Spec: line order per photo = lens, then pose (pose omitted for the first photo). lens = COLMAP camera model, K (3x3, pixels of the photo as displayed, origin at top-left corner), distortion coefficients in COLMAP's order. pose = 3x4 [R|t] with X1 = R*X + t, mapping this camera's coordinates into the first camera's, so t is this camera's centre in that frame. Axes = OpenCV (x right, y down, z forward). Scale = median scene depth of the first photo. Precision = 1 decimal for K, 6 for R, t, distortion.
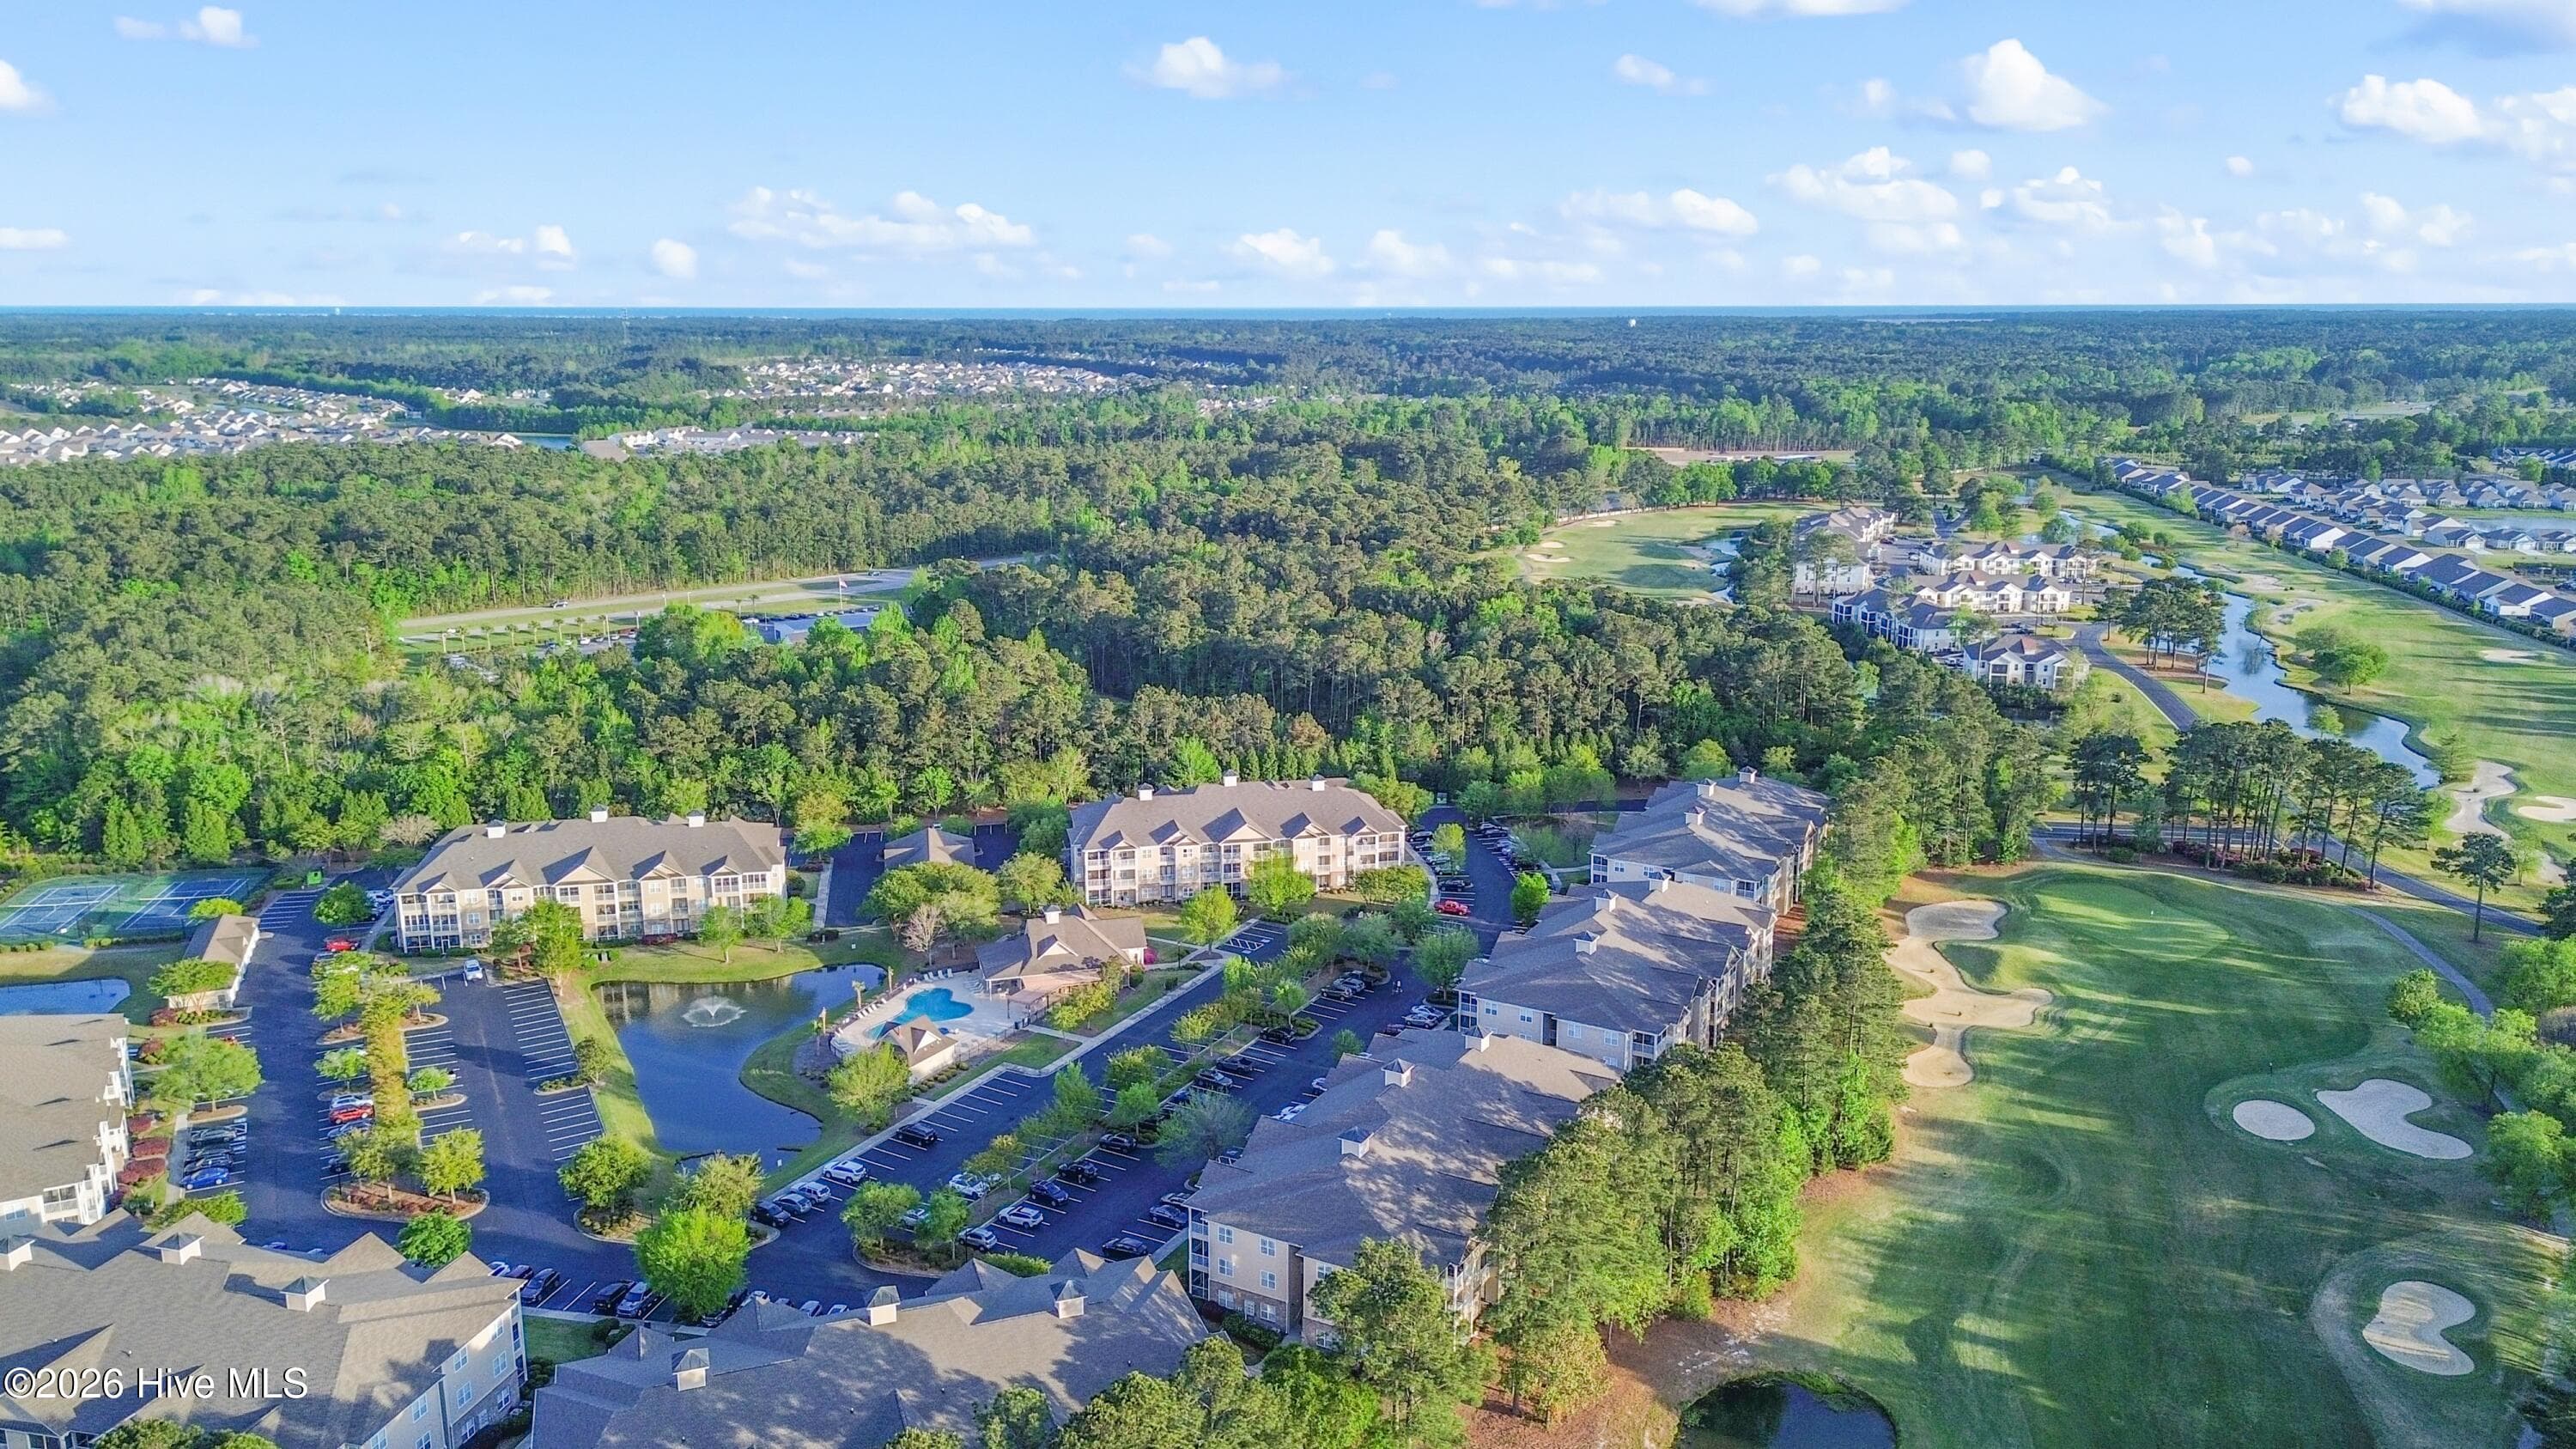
lens RADIAL K [[1839.5, 0, 1291.1], [0, 1839.5, 694.1], [0, 0, 1]] dist [0.092839, -0.118905]
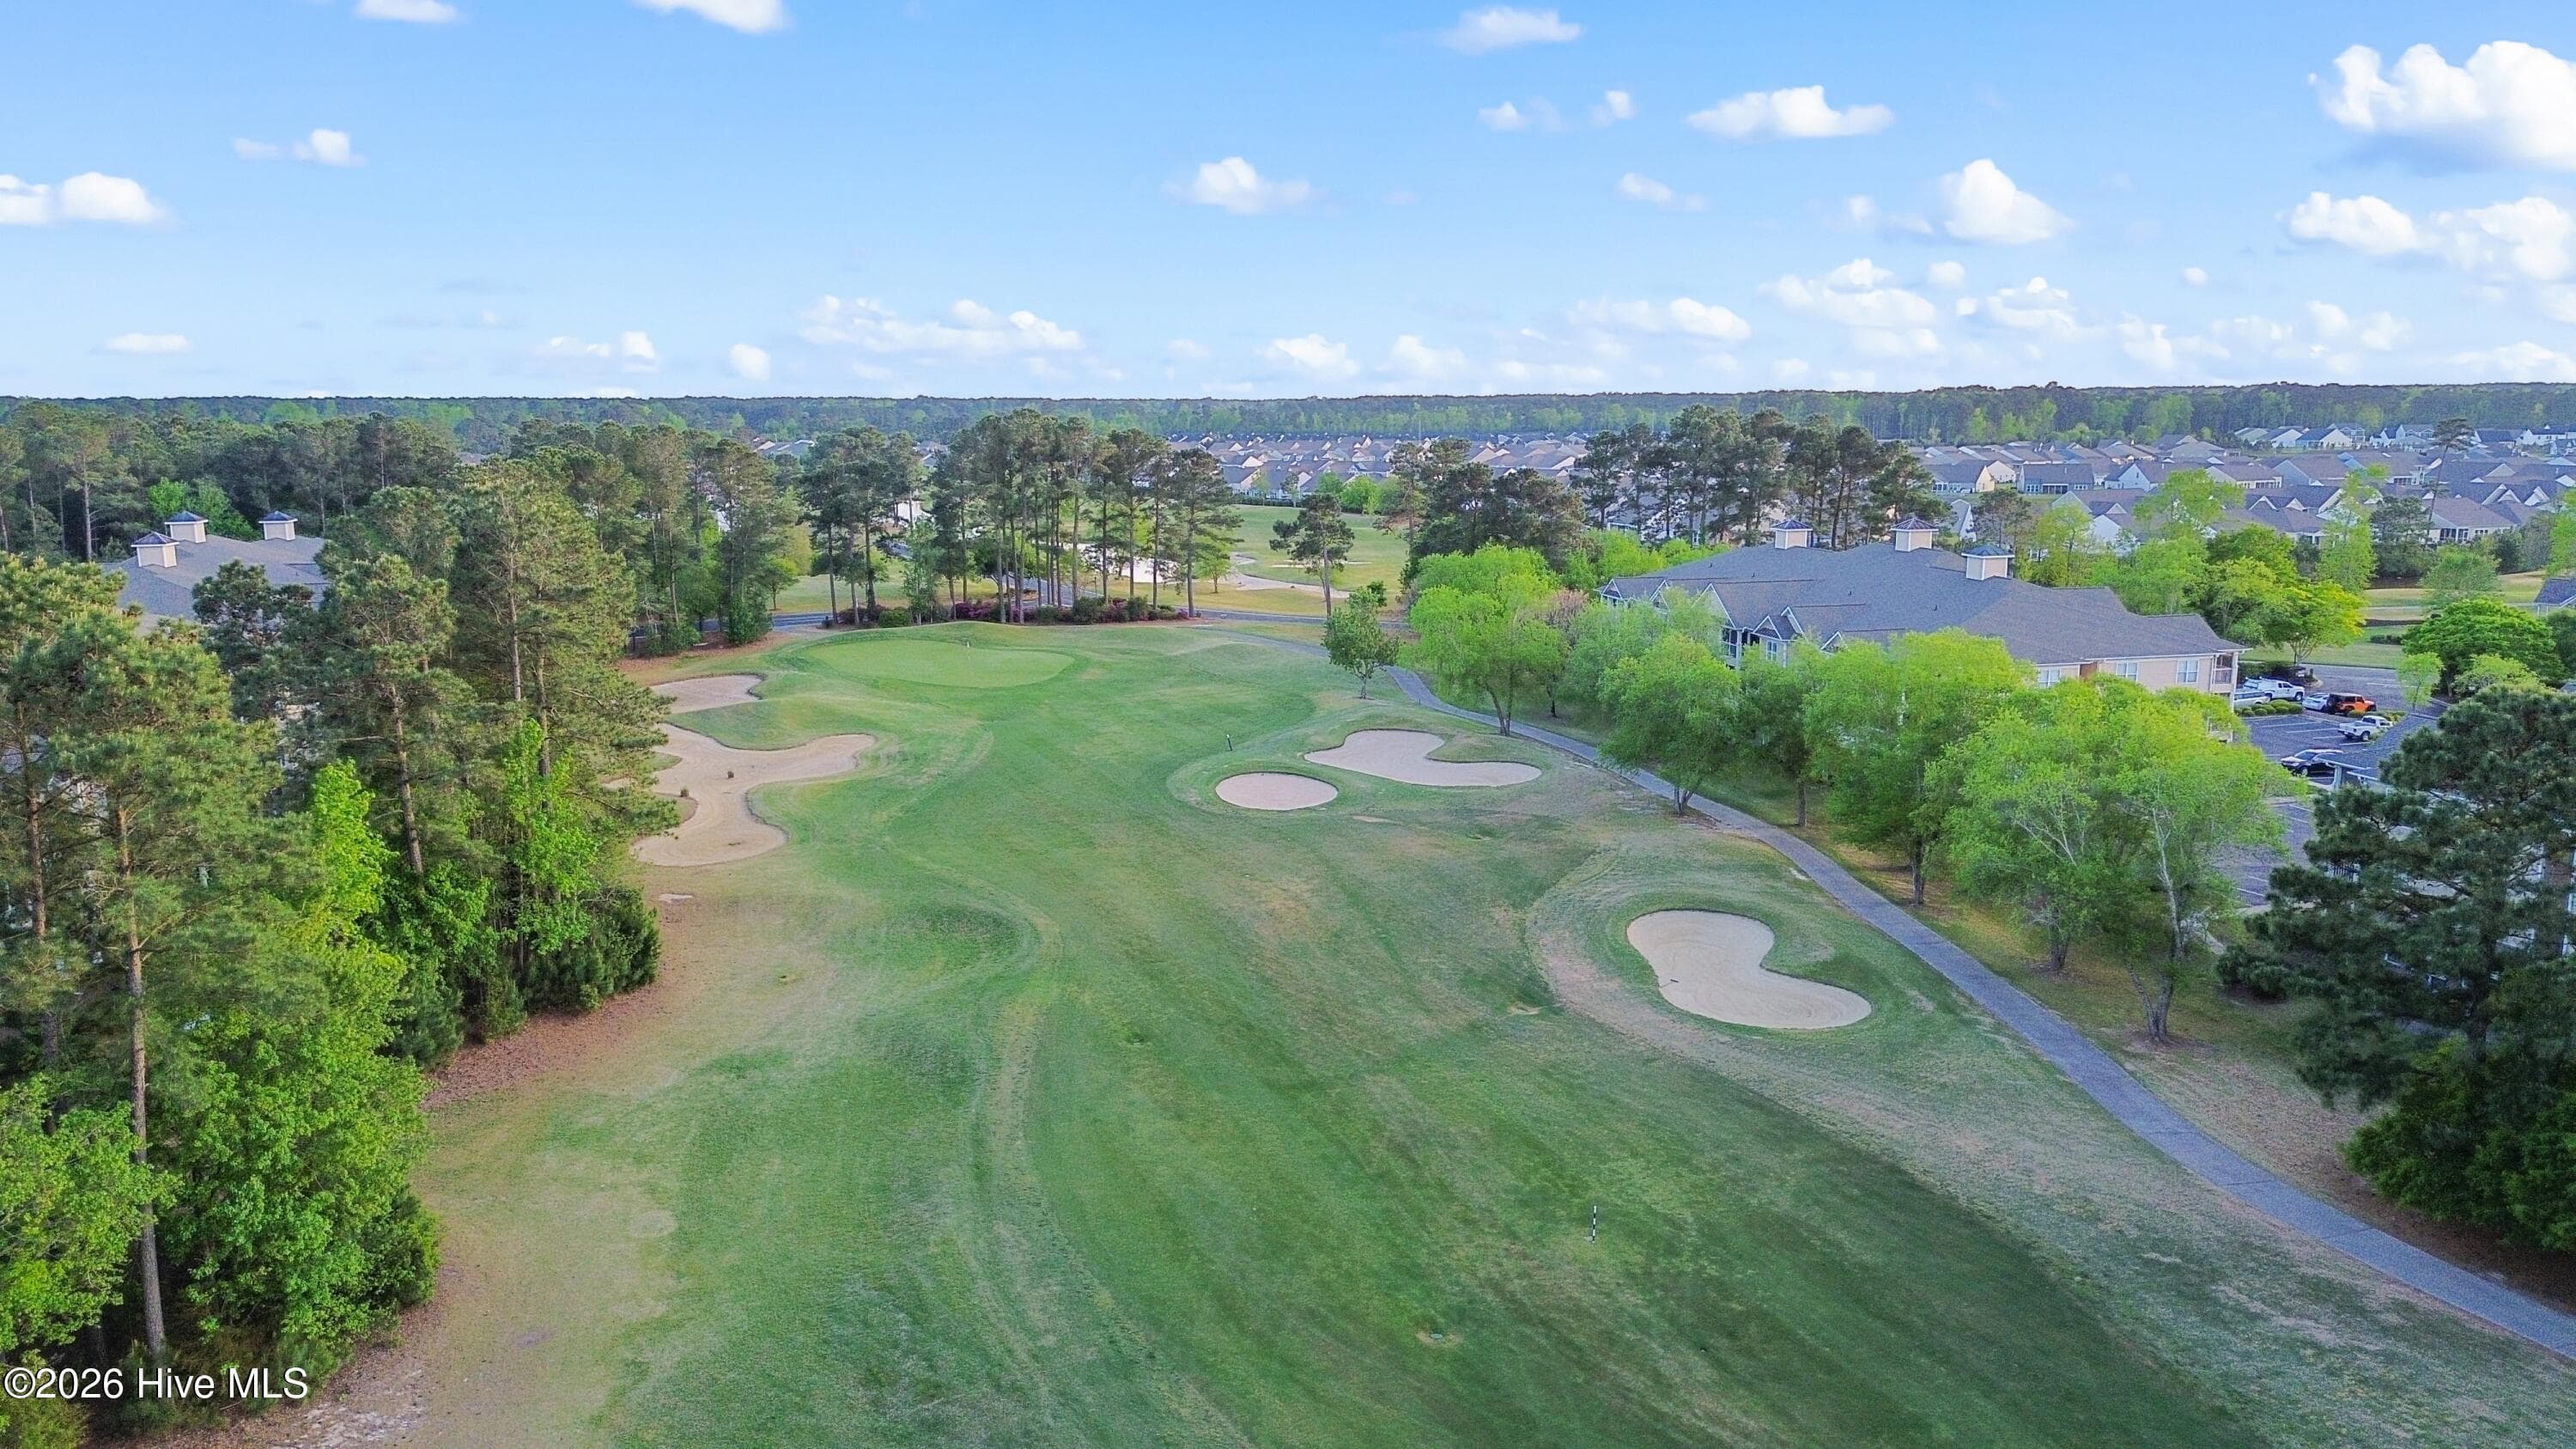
lens RADIAL K [[1808.6, 0, 1288.0], [0, 1808.6, 724.5], [0, 0, 1]] dist [0.093048, -0.116731]
pose [[0.754635, -0.121809, 0.644739, 0.101982], [0.146352, 0.989110, 0.015572, 0.125664], [-0.639614, 0.082608, 0.764244, 0.353458]]
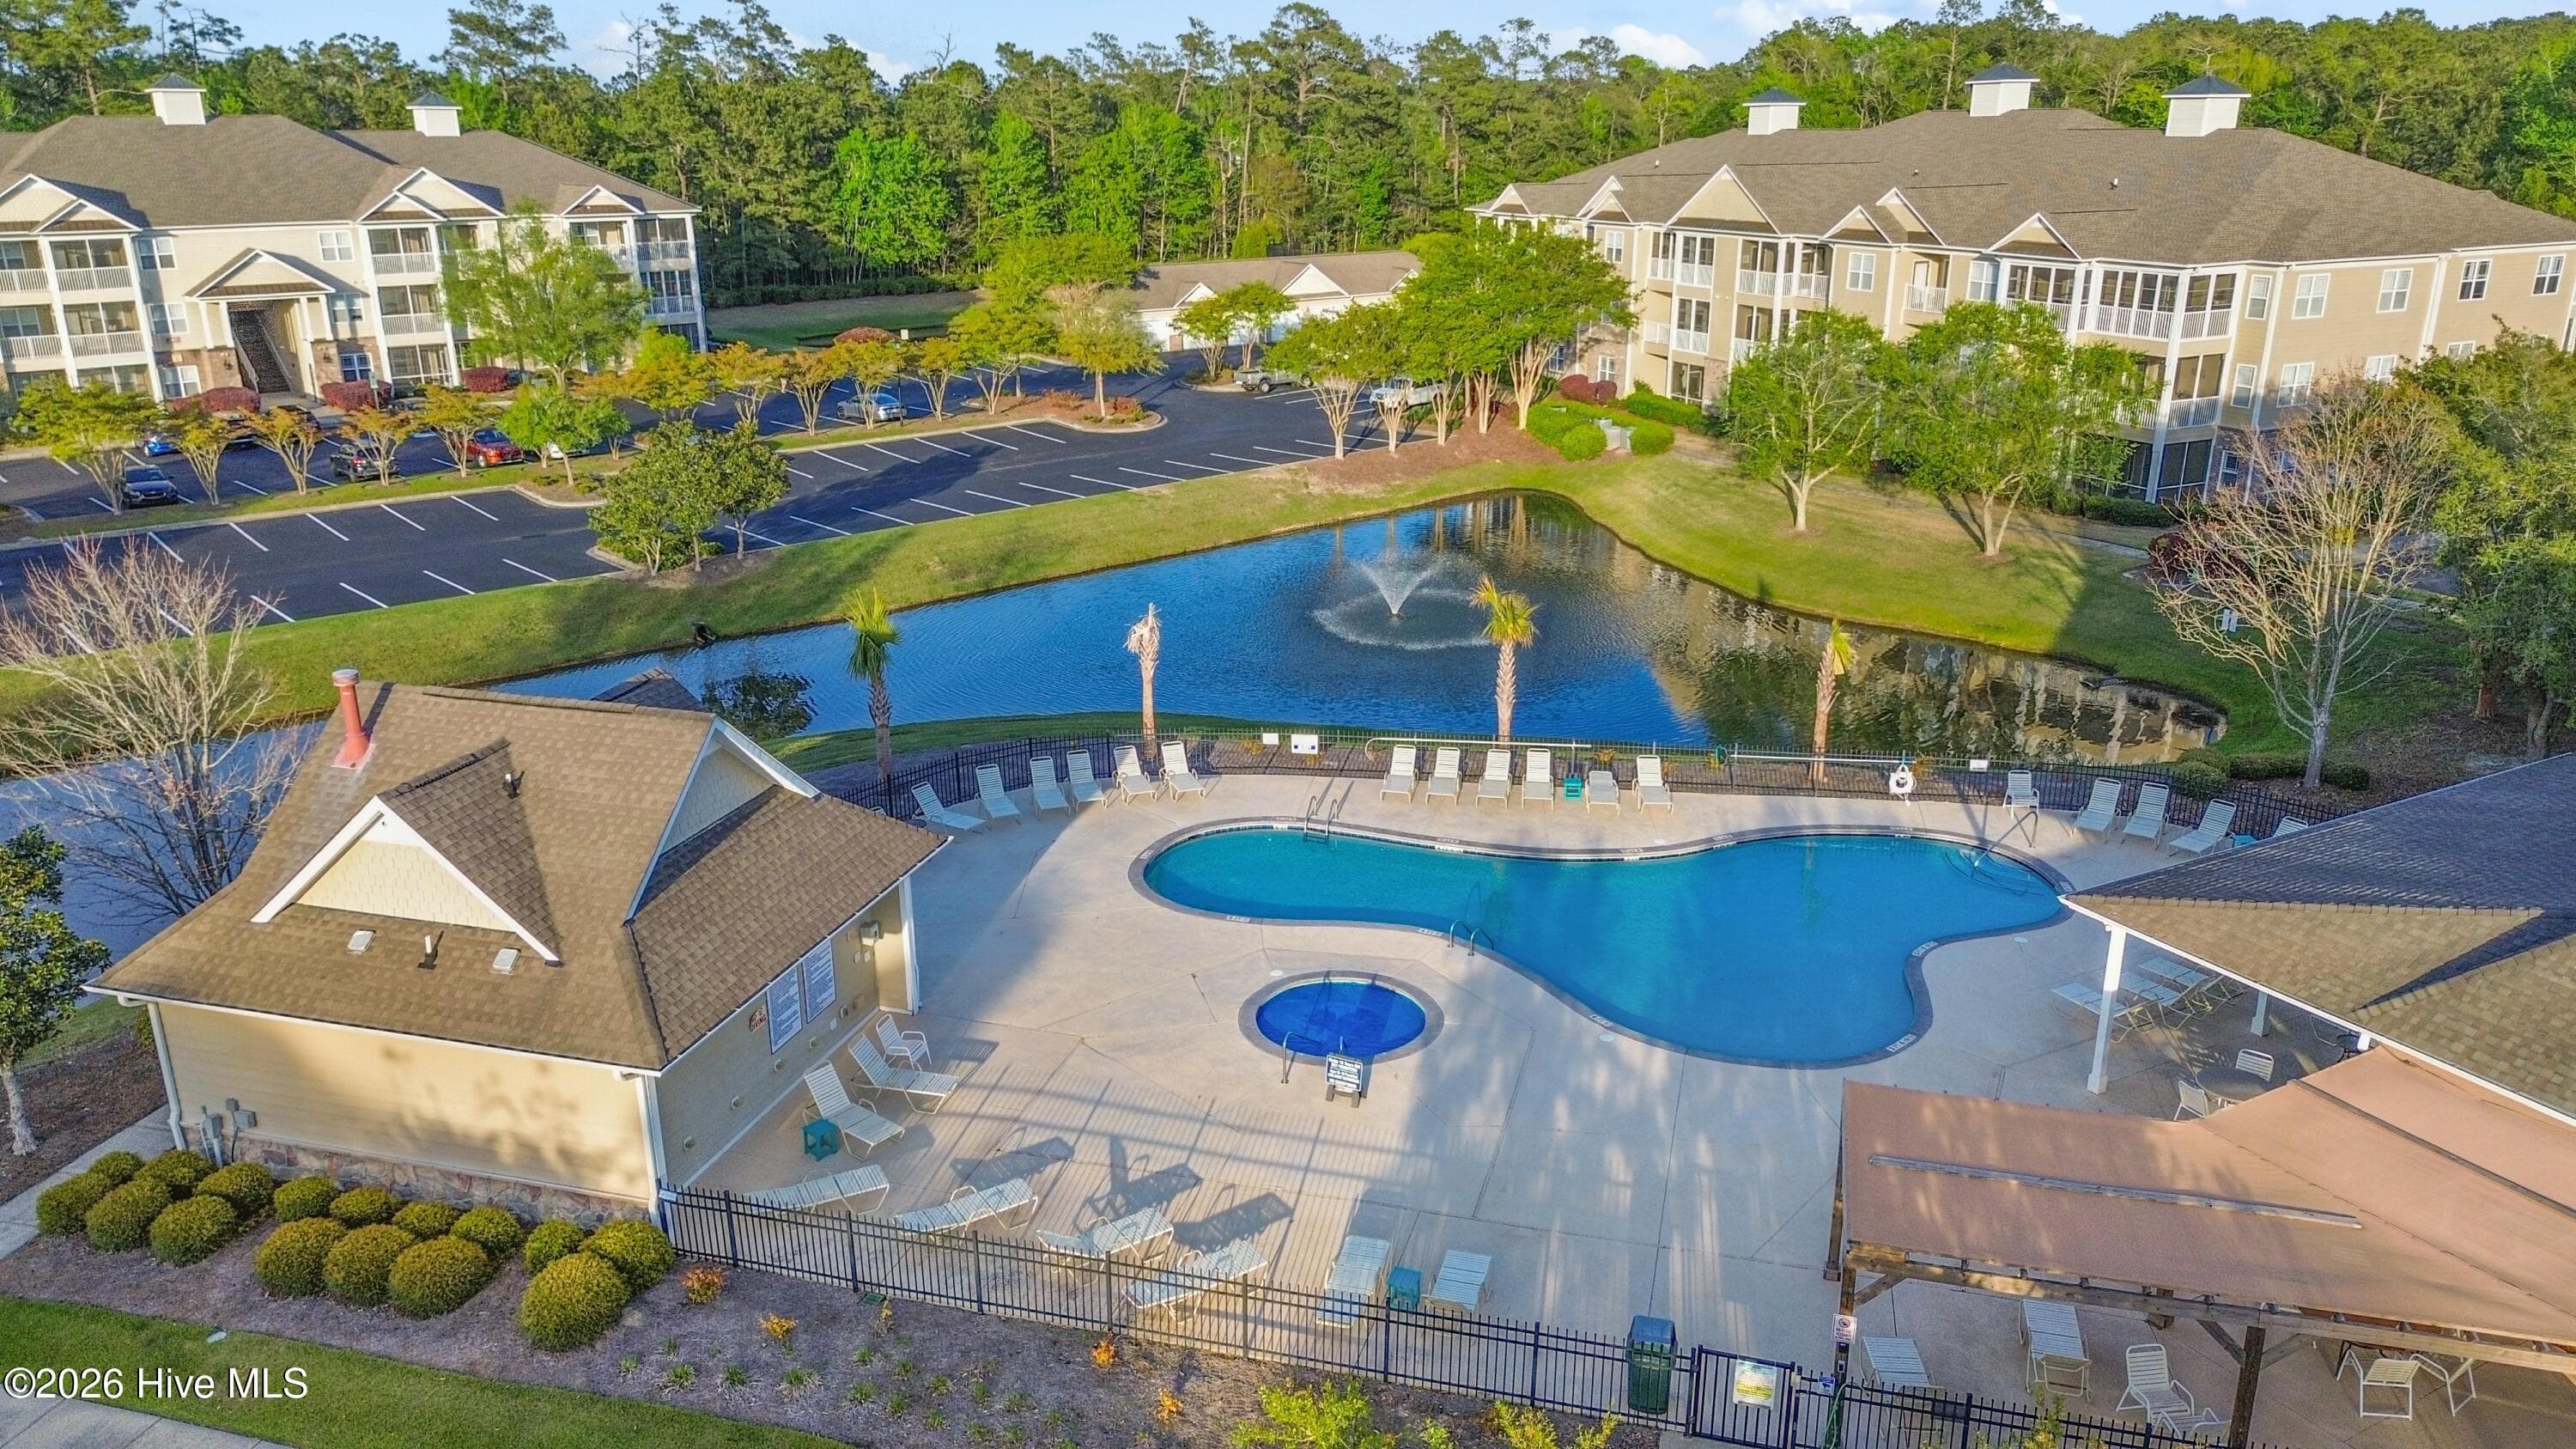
lens RADIAL K [[1839.5, 0, 1291.1], [0, 1839.5, 694.1], [0, 0, 1]] dist [0.092839, -0.118905]
pose [[0.226750, 0.290877, -0.929502, -0.053924], [-0.196051, 0.948457, 0.248983, 0.091166], [0.954017, 0.125773, 0.272090, 0.680634]]
